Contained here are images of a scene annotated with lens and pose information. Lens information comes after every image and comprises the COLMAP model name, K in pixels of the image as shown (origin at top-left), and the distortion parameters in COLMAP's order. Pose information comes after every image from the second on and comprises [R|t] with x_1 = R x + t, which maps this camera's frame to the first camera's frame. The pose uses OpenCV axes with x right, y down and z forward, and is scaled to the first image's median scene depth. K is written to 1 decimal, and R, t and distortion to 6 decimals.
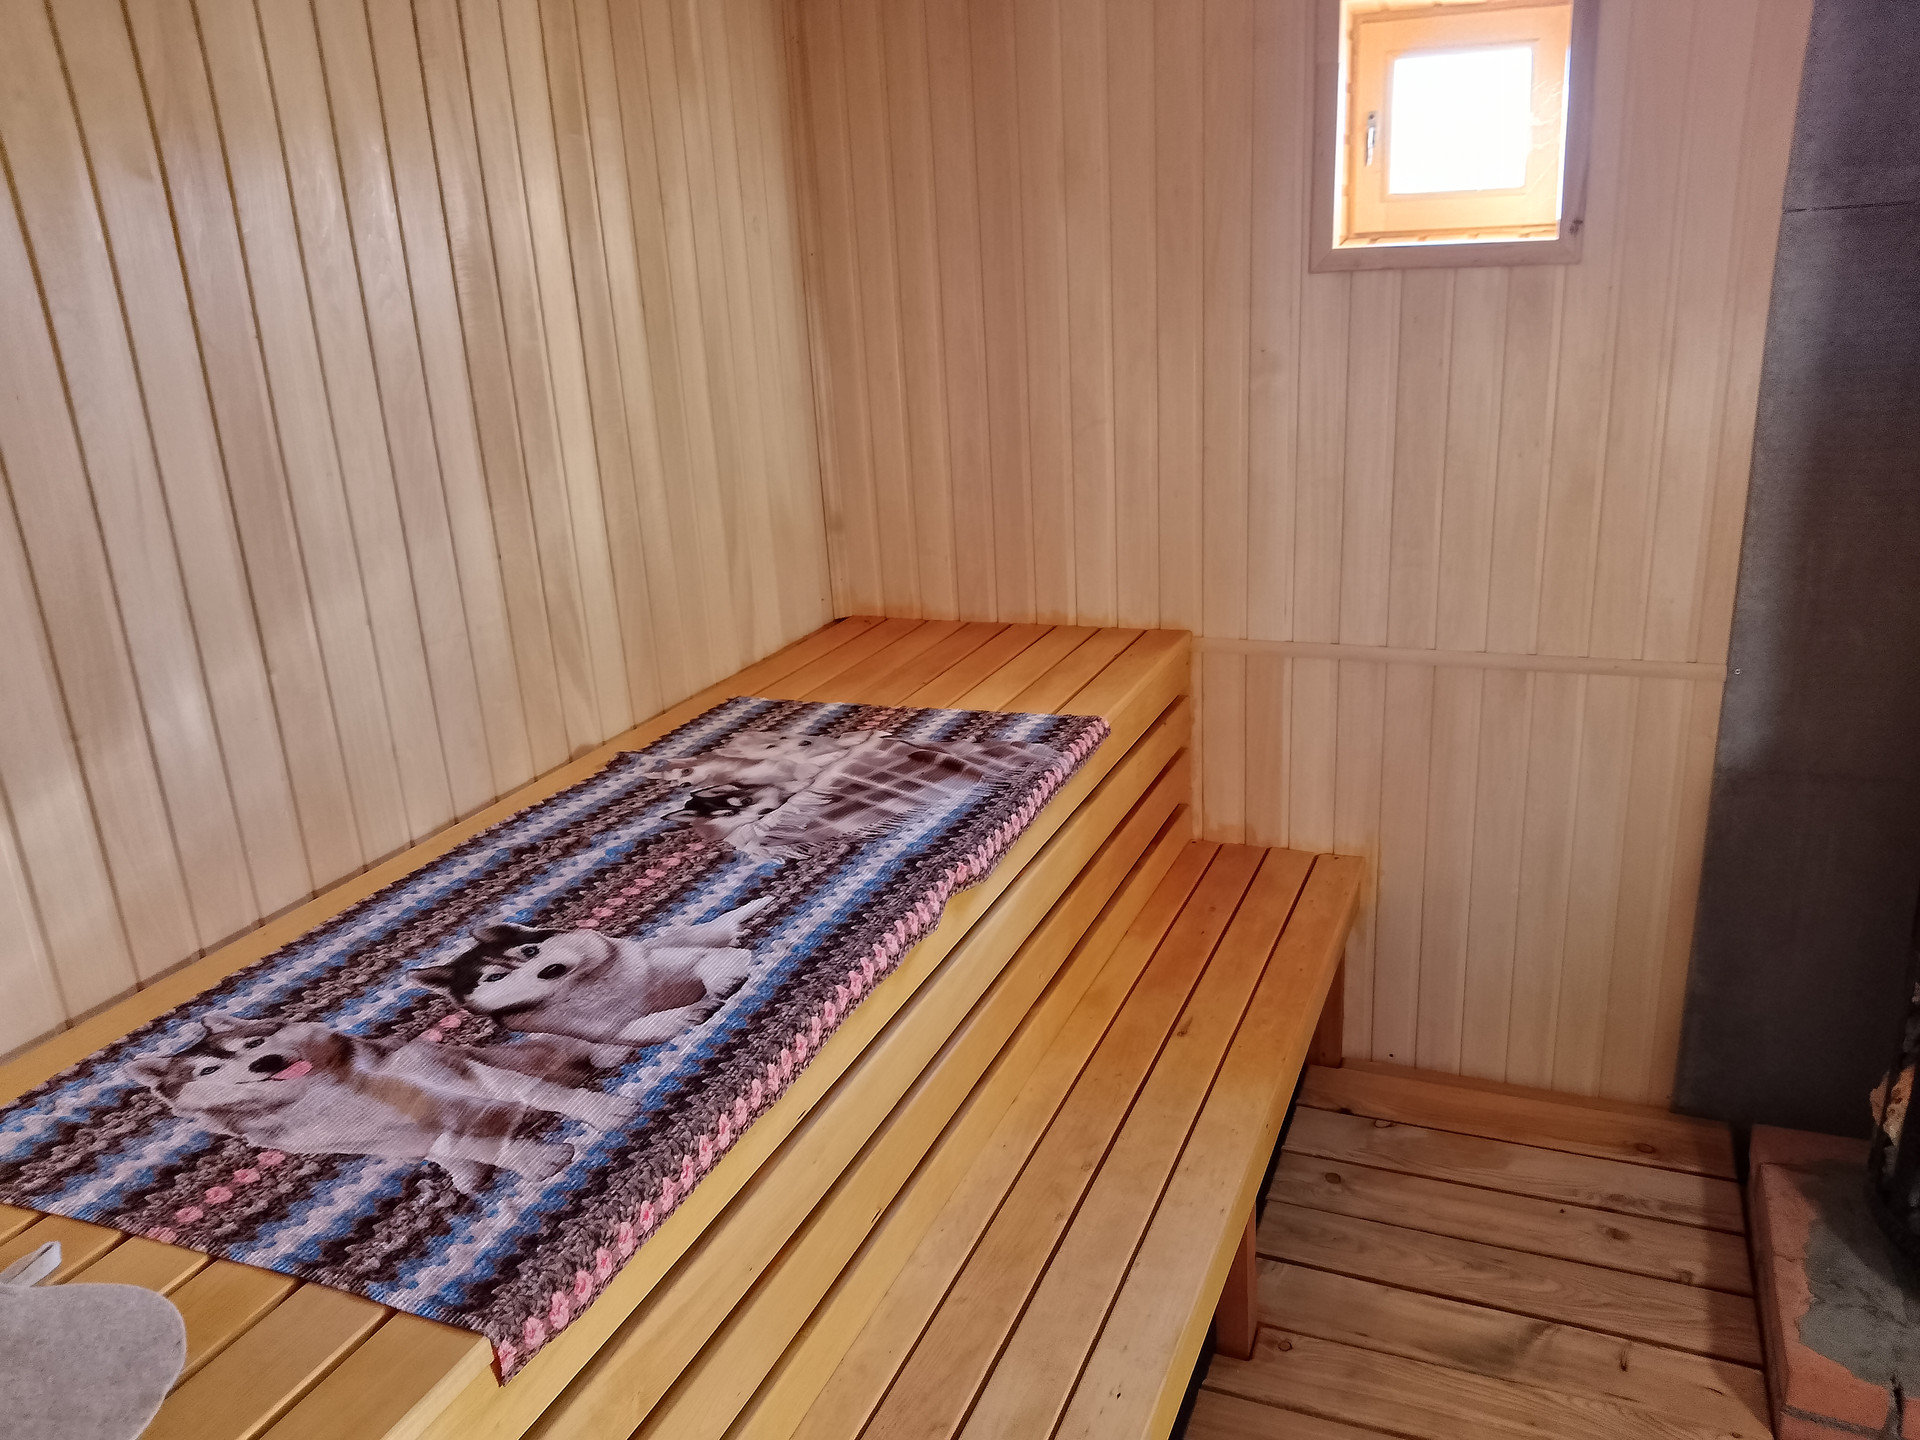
lens RADIAL K [[1423.1, 0, 957.8], [0, 1423.1, 718.4], [0, 0, 1]] dist [0.001995, -0.024613]
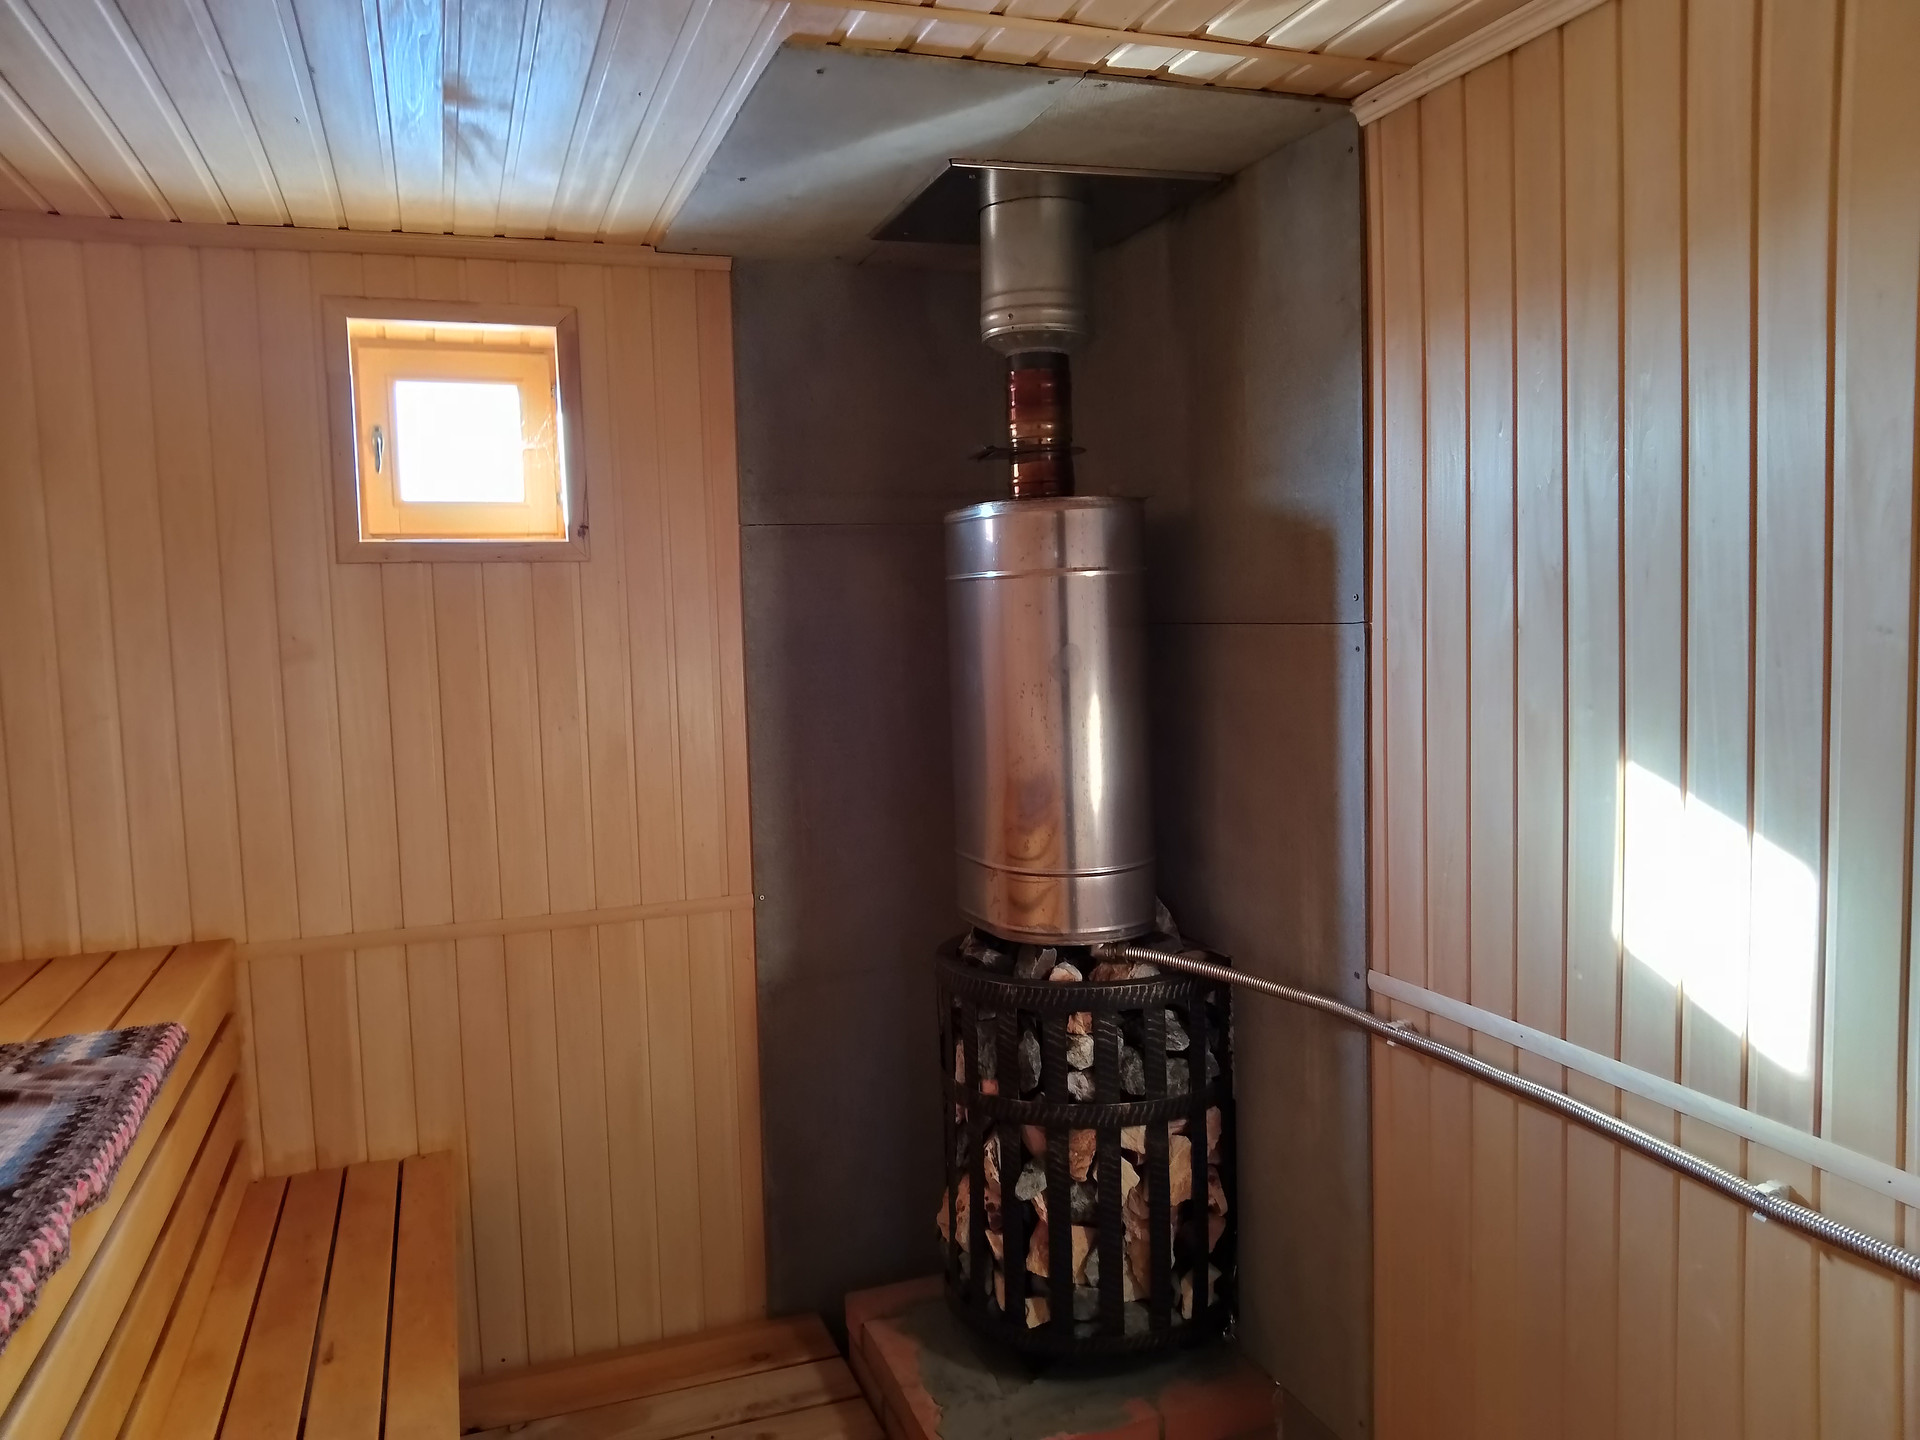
lens RADIAL K [[1423.1, 0, 965.1], [0, 1423.1, 713.5], [0, 0, 1]] dist [0.001995, -0.024613]
pose [[0.729410, -0.022578, 0.683704, -0.127065], [0.202717, 0.961697, -0.184511, 0.070557], [-0.653351, 0.273182, 0.706049, 0.018018]]
